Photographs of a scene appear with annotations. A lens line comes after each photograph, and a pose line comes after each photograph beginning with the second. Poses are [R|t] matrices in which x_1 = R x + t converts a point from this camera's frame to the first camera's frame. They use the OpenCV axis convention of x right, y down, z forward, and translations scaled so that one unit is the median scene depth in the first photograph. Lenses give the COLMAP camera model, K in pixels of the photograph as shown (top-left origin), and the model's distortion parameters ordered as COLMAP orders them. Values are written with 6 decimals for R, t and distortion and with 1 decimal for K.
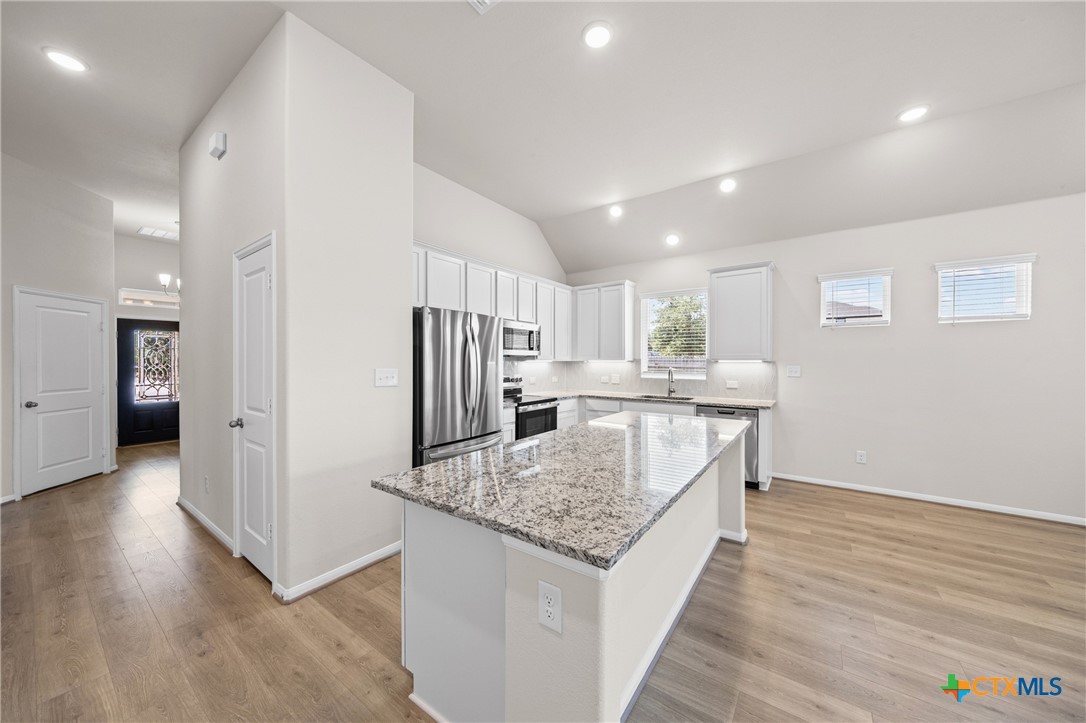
lens RADIAL K [[377.7, 0, 543.0], [0, 377.7, 361.5], [0, 0, 1]] dist [-0.001796, 0.000017]
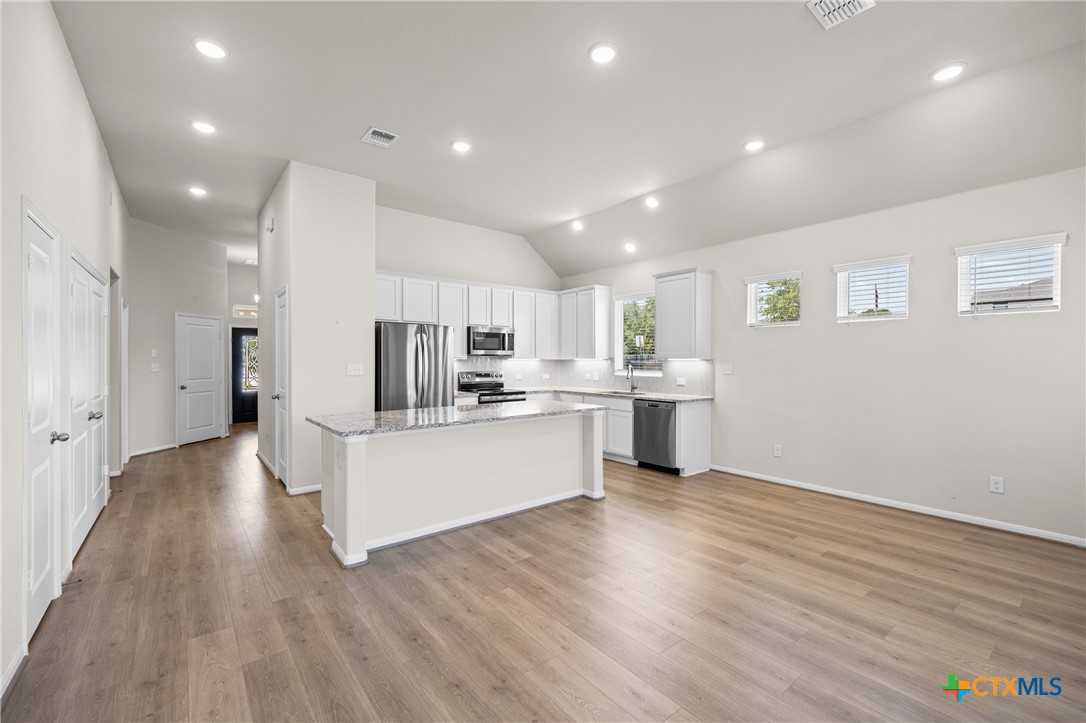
lens RADIAL K [[457.0, 0, 543.0], [0, 457.0, 361.5], [0, 0, 1]] dist [-0.002642, -0.000467]
pose [[0.963364, 0.001075, -0.268197, 0.485457], [-0.000377, 0.999996, 0.002653, 0.001207], [0.268198, -0.002455, 0.963361, -0.349815]]
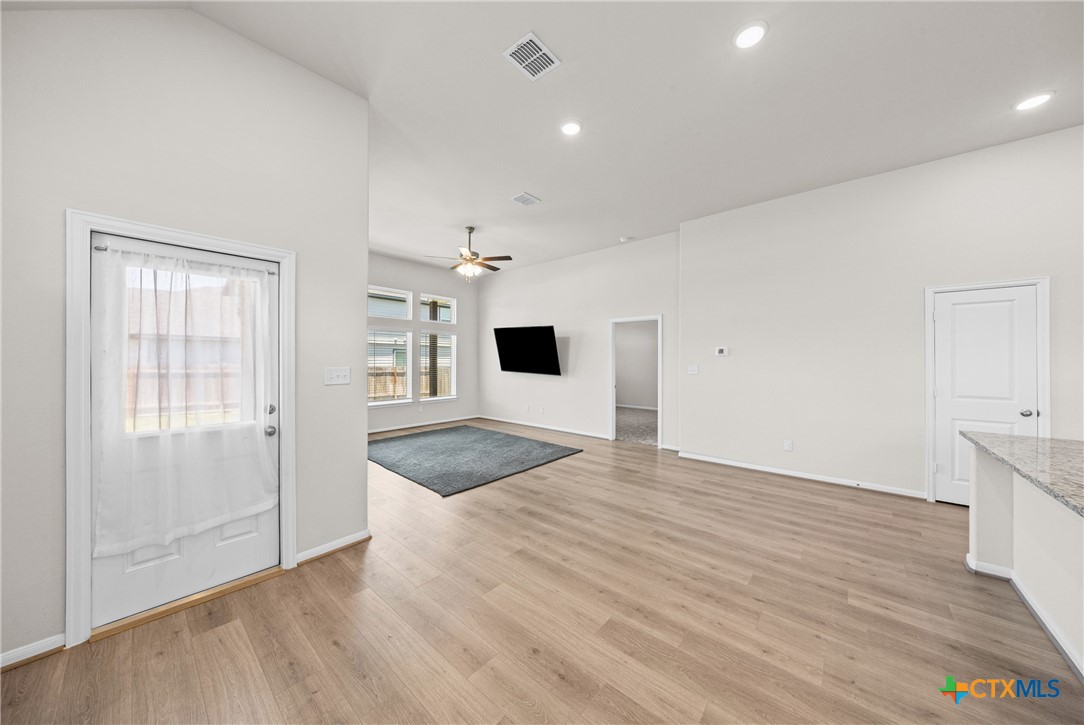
lens RADIAL K [[355.7, 0, 542.0], [0, 355.7, 362.5], [0, 0, 1]] dist [-0.005623, 0.000003]
pose [[-0.995289, 0.000881, 0.096946, 0.623191], [0.001384, 0.999986, 0.005126, -0.004226], [-0.096940, 0.005236, -0.995276, 0.803956]]
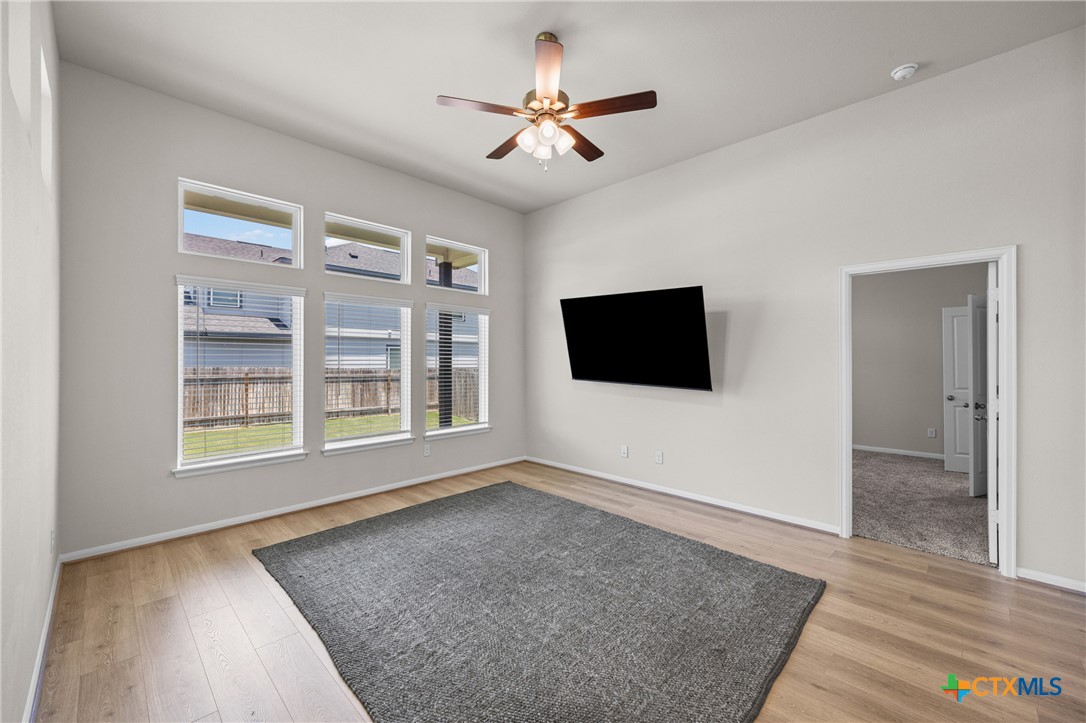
lens RADIAL K [[432.5, 0, 543.0], [0, 432.5, 361.5], [0, 0, 1]] dist [0.008317, -0.000367]
pose [[-0.988229, 0.000709, 0.152983, 0.892704], [0.000907, 0.999999, 0.001222, -0.002490], [-0.152982, 0.001346, -0.988228, 0.235323]]
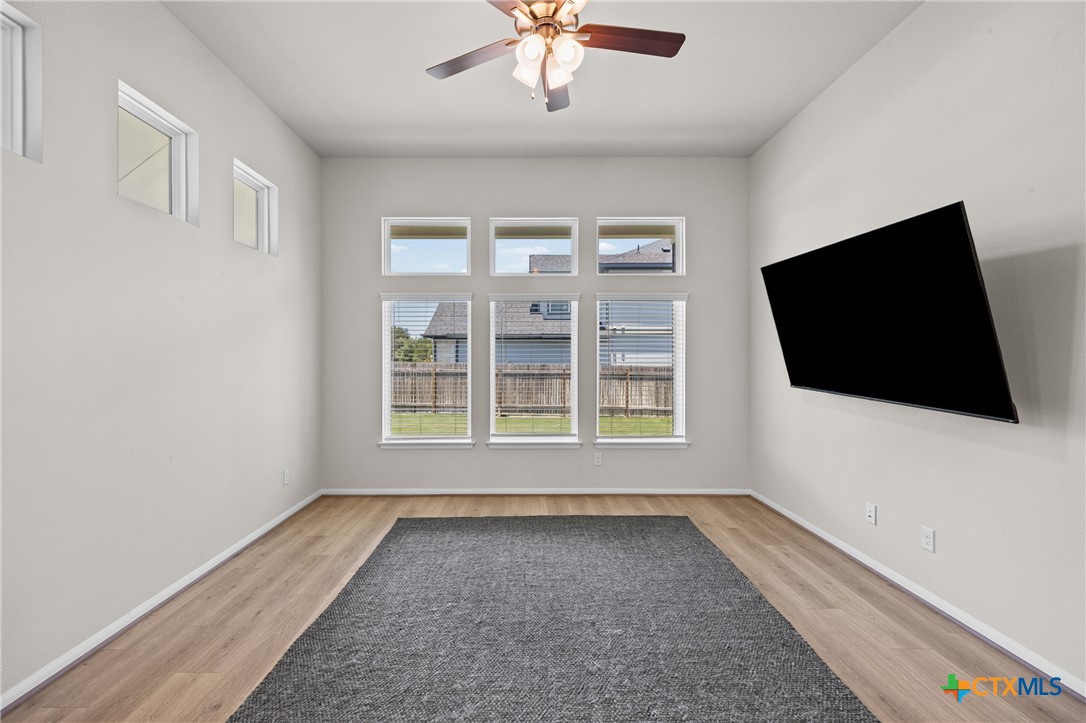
lens RADIAL K [[459.9, 0, 525.9], [0, 459.9, 360.3], [0, 0, 1]] dist [0.003109, -0.000359]
pose [[-0.585448, -0.000600, 0.810709, 0.608612], [0.002202, 0.999995, 0.002330, -0.002181], [-0.810707, 0.003149, -0.585444, -0.061435]]
